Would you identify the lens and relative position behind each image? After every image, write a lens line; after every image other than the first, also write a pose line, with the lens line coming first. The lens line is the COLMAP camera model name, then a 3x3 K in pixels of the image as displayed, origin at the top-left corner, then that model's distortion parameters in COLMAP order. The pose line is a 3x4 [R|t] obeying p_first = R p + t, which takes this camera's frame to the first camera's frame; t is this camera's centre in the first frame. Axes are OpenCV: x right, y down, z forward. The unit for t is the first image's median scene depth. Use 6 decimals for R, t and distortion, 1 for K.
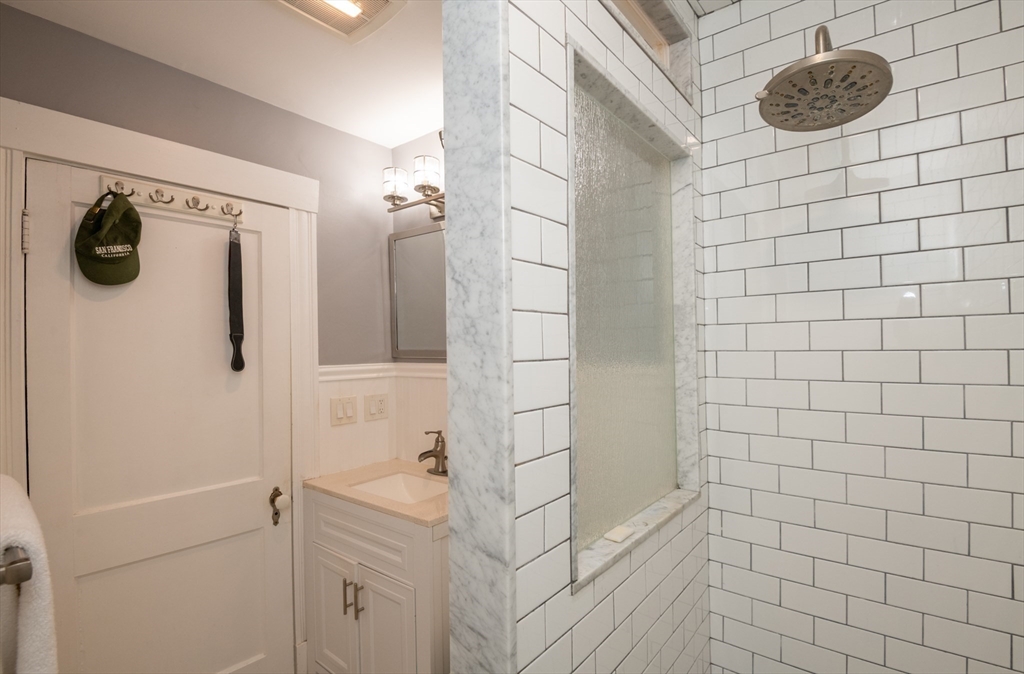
lens RADIAL K [[477.9, 0, 533.8], [0, 477.9, 346.9], [0, 0, 1]] dist [-0.039892, 0.000837]
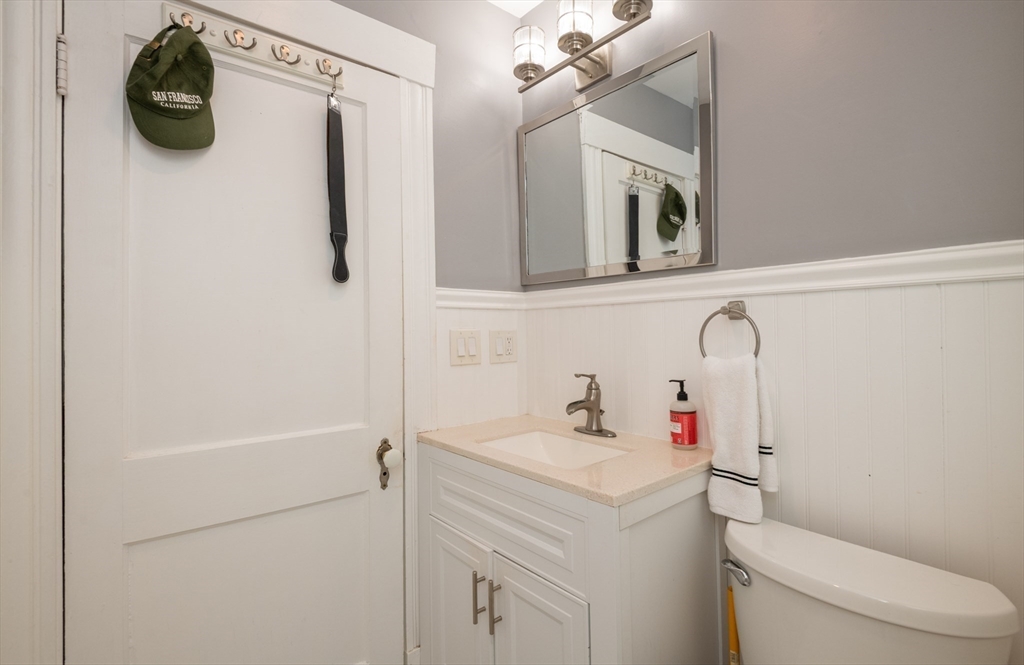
lens RADIAL K [[481.4, 0, 515.0], [0, 481.4, 328.9], [0, 0, 1]] dist [-0.004986, -0.003678]
pose [[0.974311, 0.000241, -0.225209, -0.175732], [0.001455, 0.999972, 0.007366, 0.120300], [0.225204, -0.007504, 0.974283, 0.304695]]
